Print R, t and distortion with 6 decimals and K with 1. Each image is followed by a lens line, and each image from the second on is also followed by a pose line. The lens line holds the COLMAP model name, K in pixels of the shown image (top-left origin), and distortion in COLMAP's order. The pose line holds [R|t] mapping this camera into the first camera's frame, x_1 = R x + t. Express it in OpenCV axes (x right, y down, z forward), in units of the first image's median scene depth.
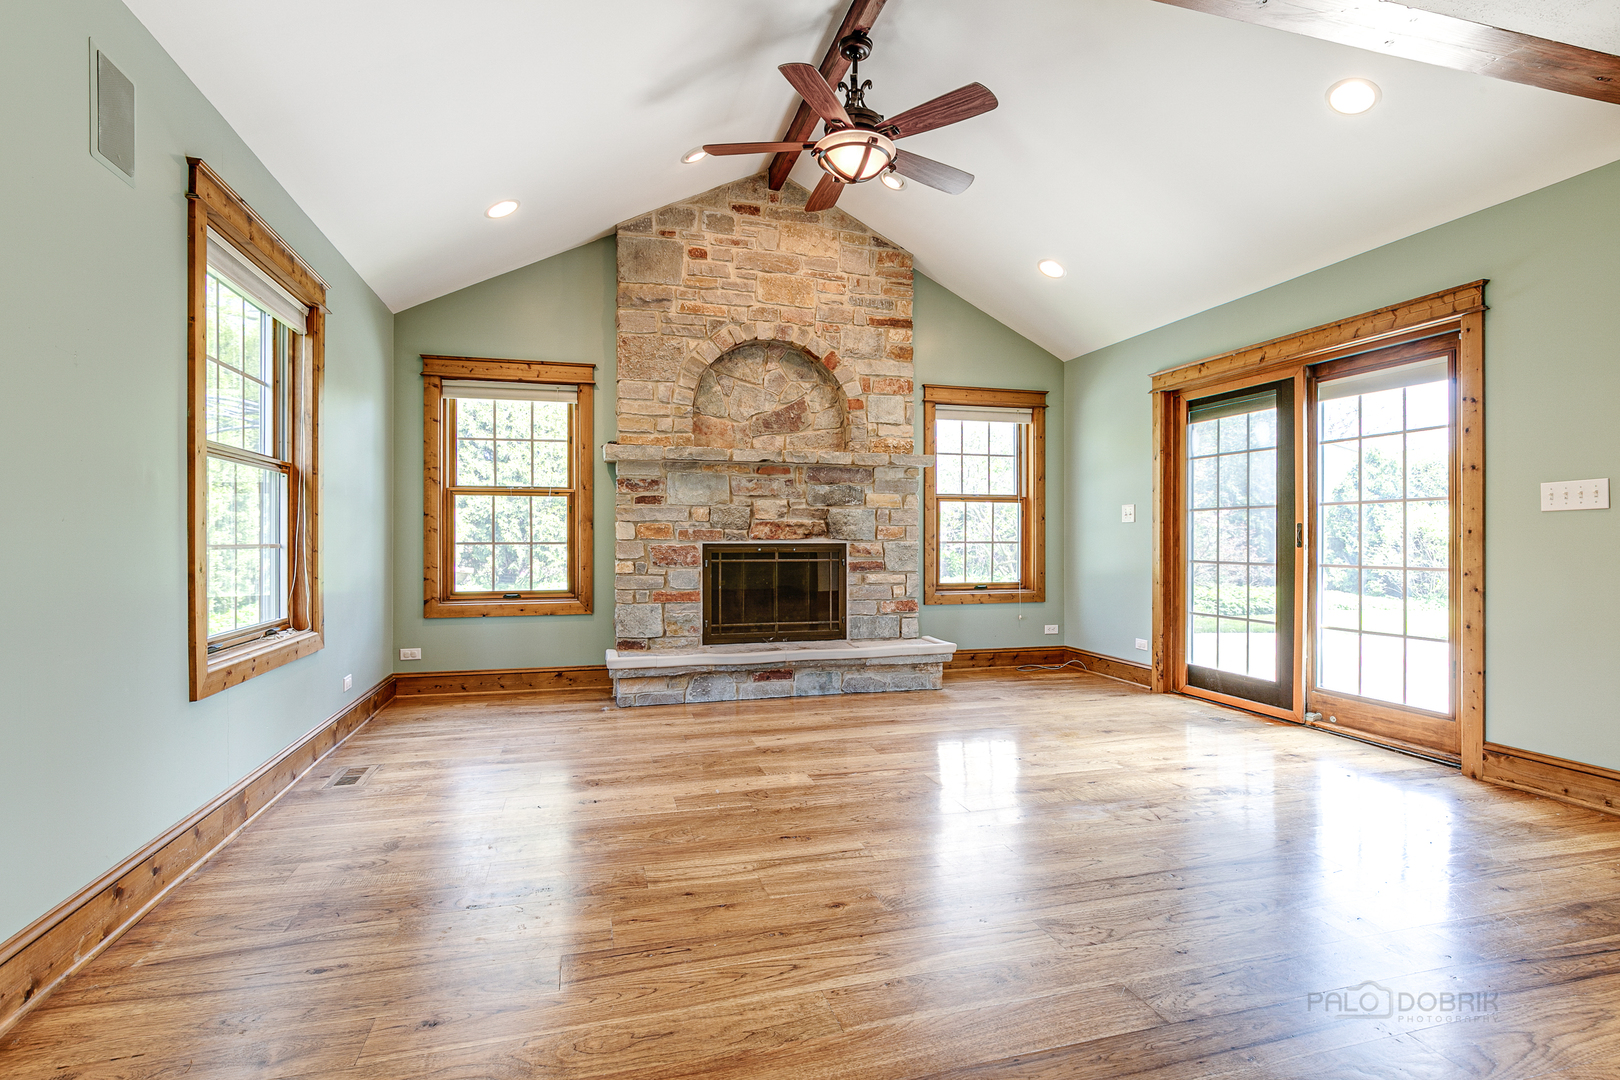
lens RADIAL K [[739.2, 0, 933.6], [0, 739.2, 542.0], [0, 0, 1]] dist [-0.001205, 0.000210]
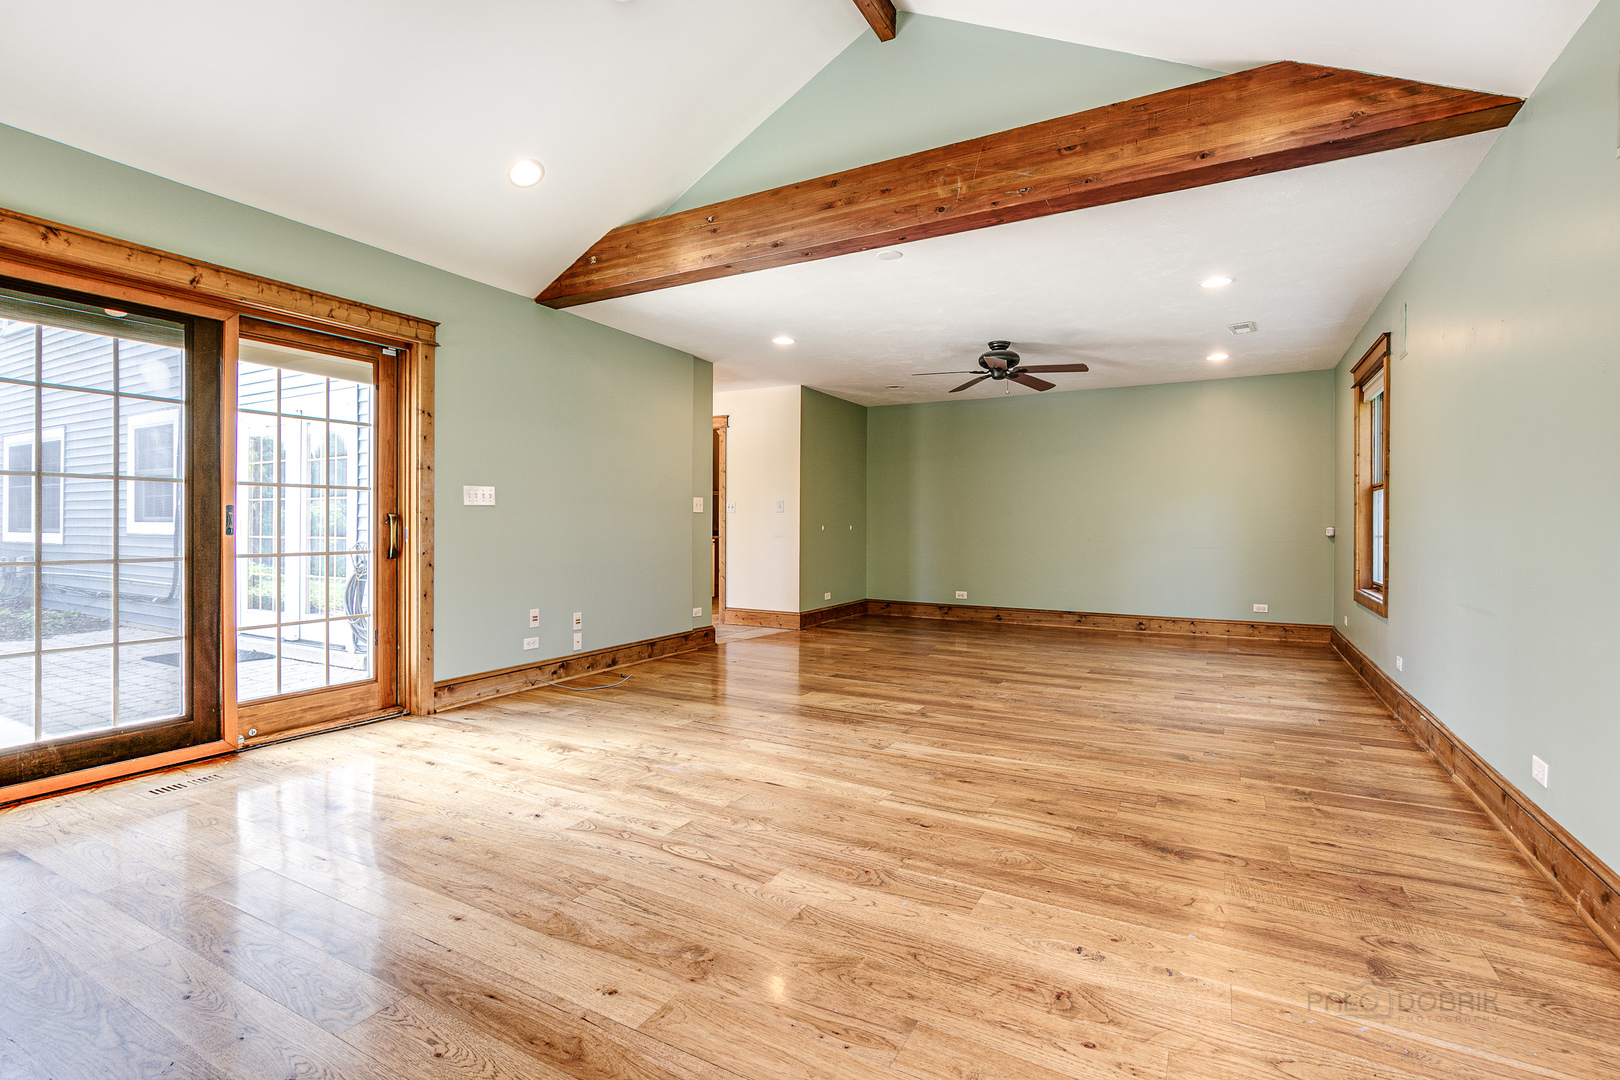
lens RADIAL K [[771.3, 0, 759.1], [0, 771.3, 530.3], [0, 0, 1]] dist [-0.000340, 0.000533]
pose [[-0.554839, -0.008037, 0.831919, -0.817725], [-0.000458, 0.999956, 0.009355, -0.009173], [-0.831958, 0.004809, -0.554818, 1.530399]]
